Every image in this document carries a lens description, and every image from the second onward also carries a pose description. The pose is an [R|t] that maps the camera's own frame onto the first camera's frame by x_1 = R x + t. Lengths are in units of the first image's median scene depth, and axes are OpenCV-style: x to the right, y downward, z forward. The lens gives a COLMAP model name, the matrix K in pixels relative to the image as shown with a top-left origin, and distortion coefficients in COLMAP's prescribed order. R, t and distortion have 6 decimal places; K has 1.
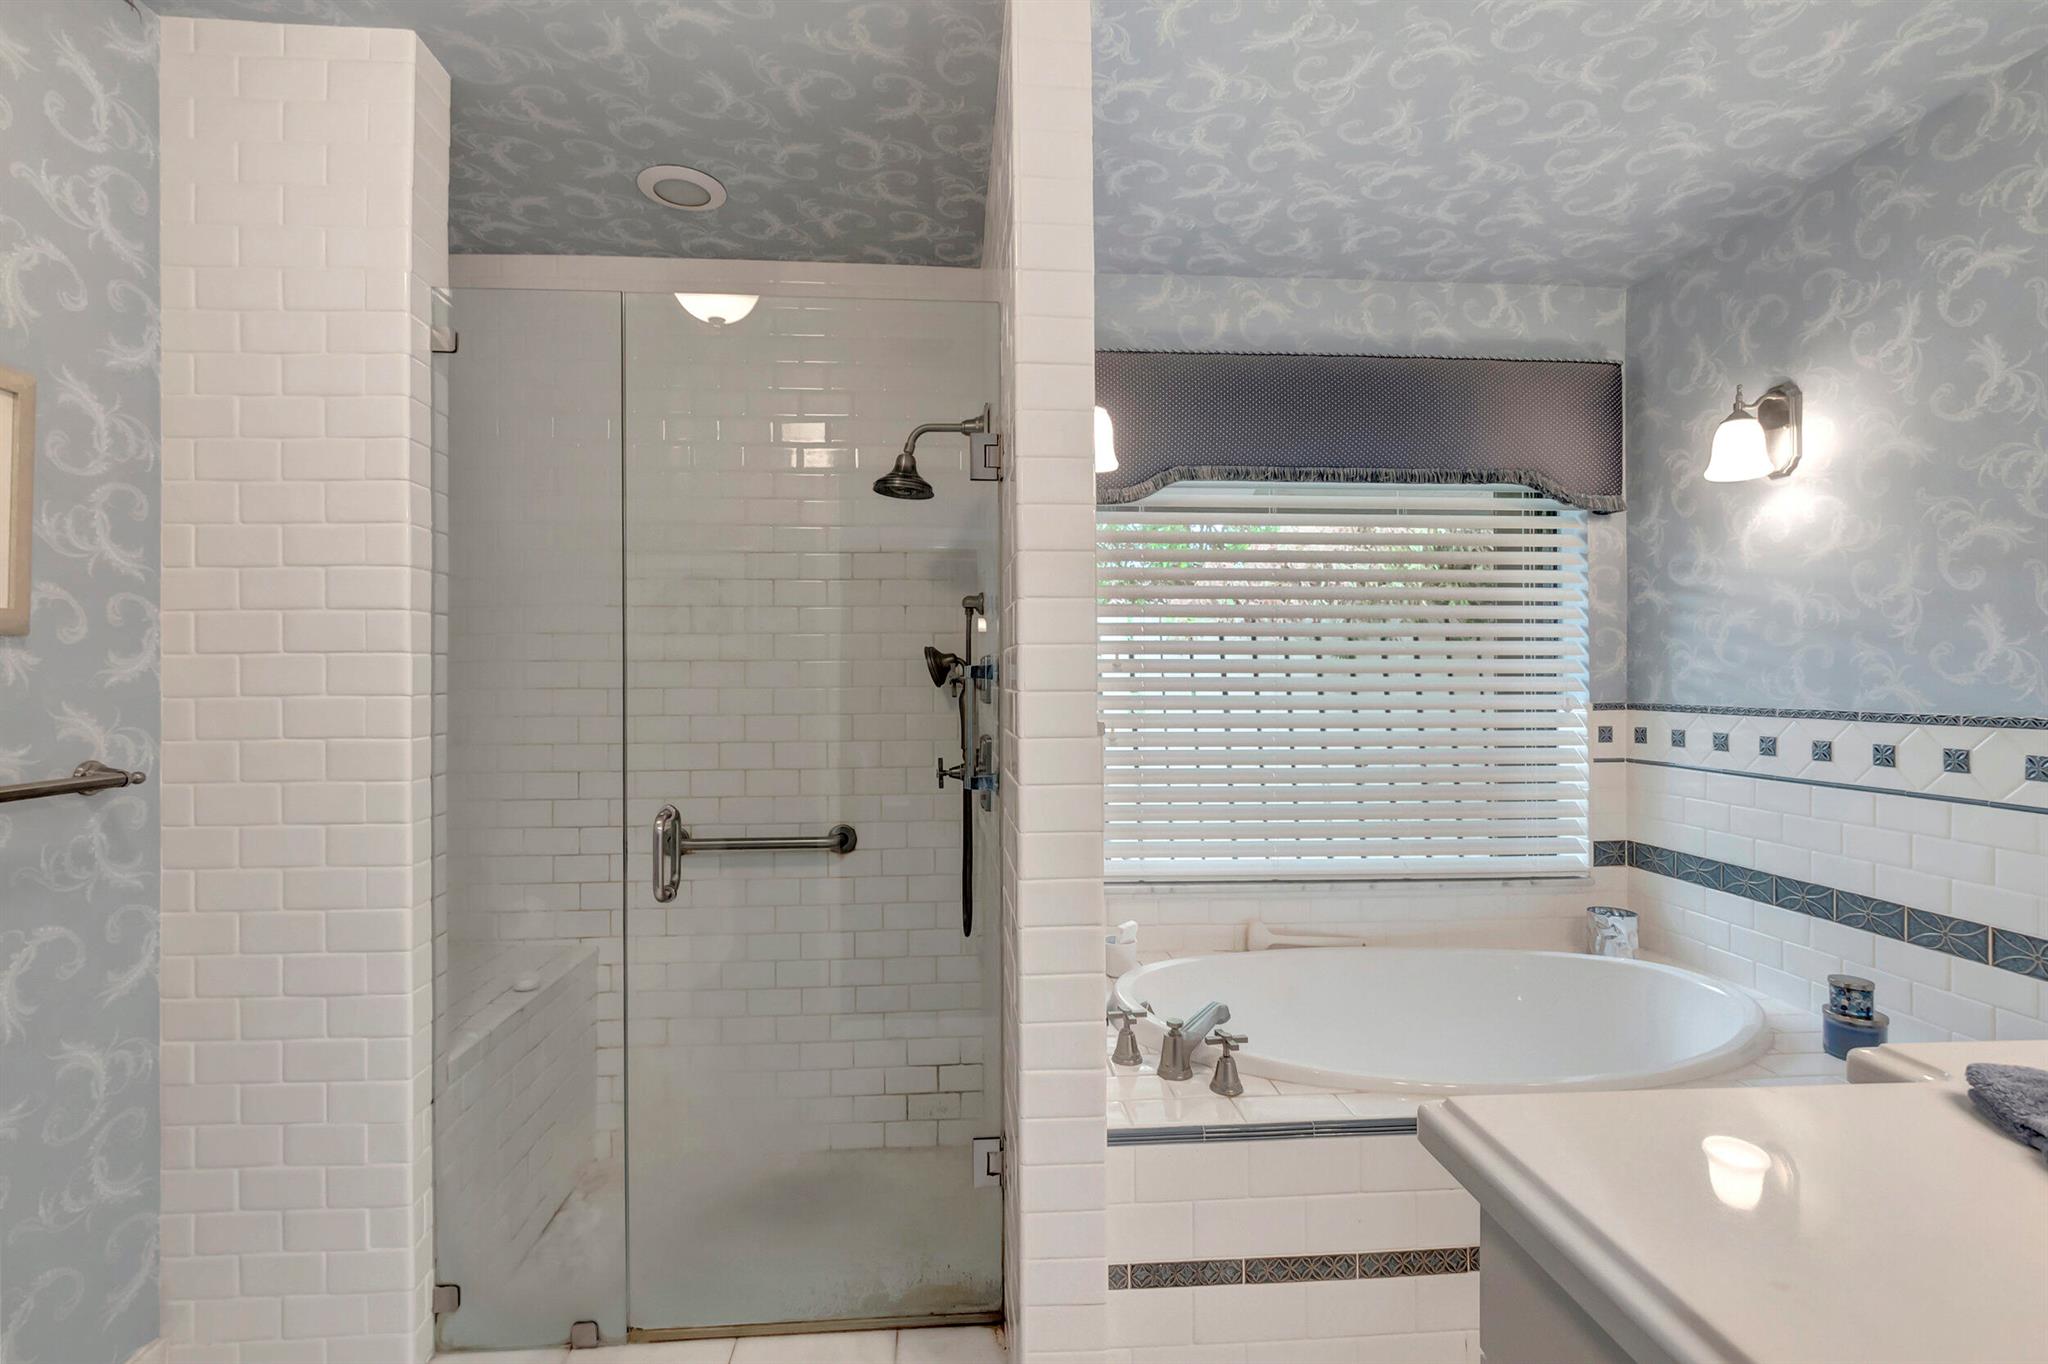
lens RADIAL K [[902.5, 0, 1008.5], [0, 902.5, 671.7], [0, 0, 1]] dist [-0.006676, 0.000803]
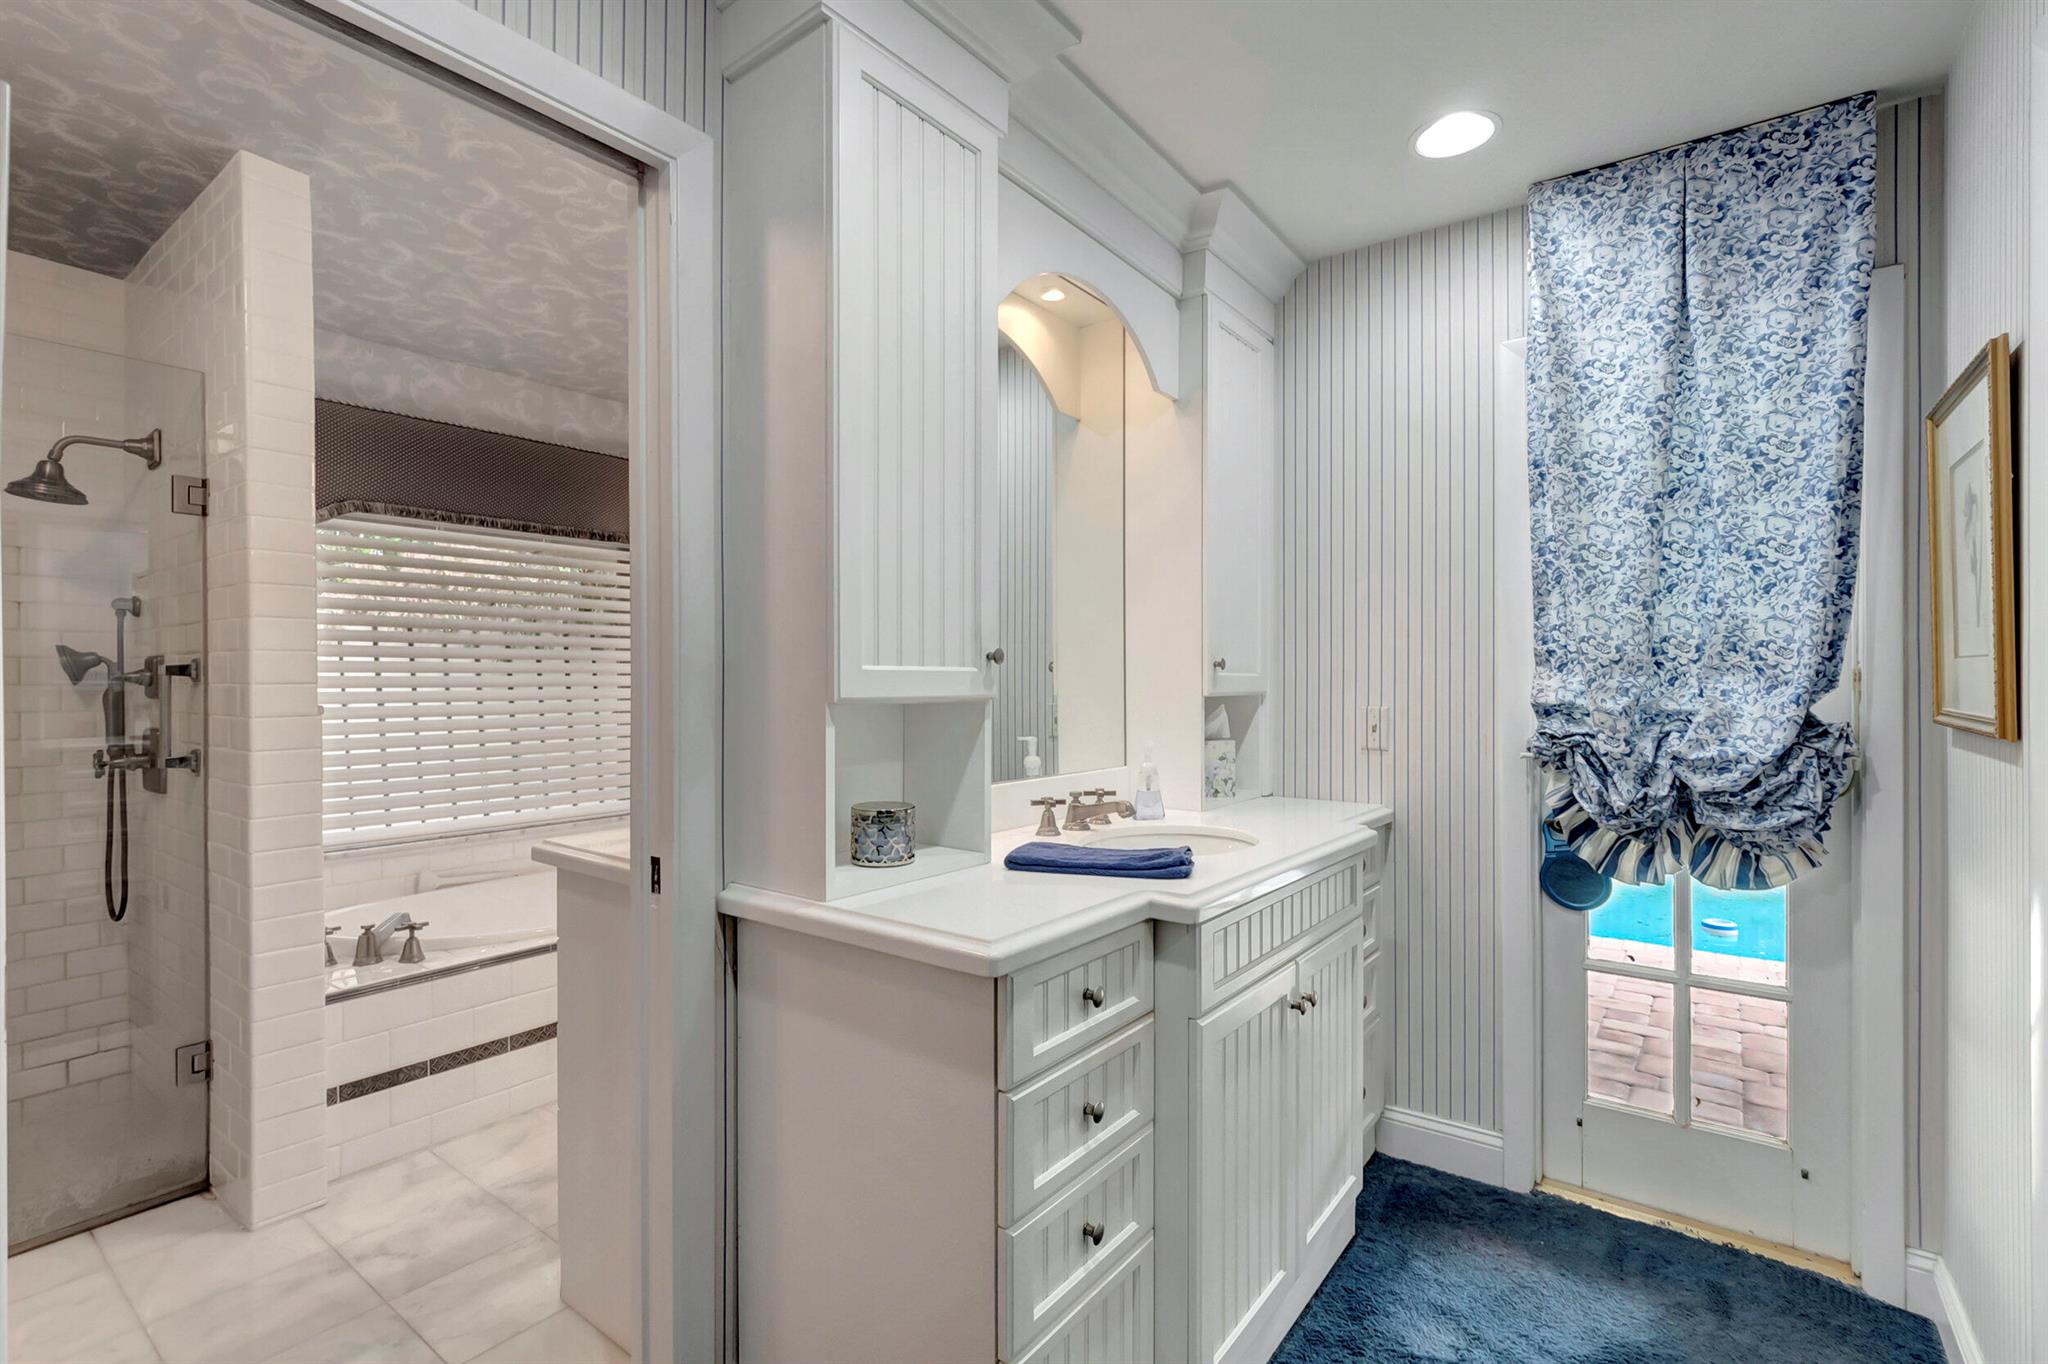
lens RADIAL K [[902.5, 0, 1008.9], [0, 902.5, 675.5], [0, 0, 1]] dist [-0.006676, 0.000803]
pose [[0.646926, 0.000629, 0.762553, -0.181645], [-0.000280, 1.000000, -0.000587, 0.007141], [-0.762553, 0.000166, 0.646926, -0.502984]]
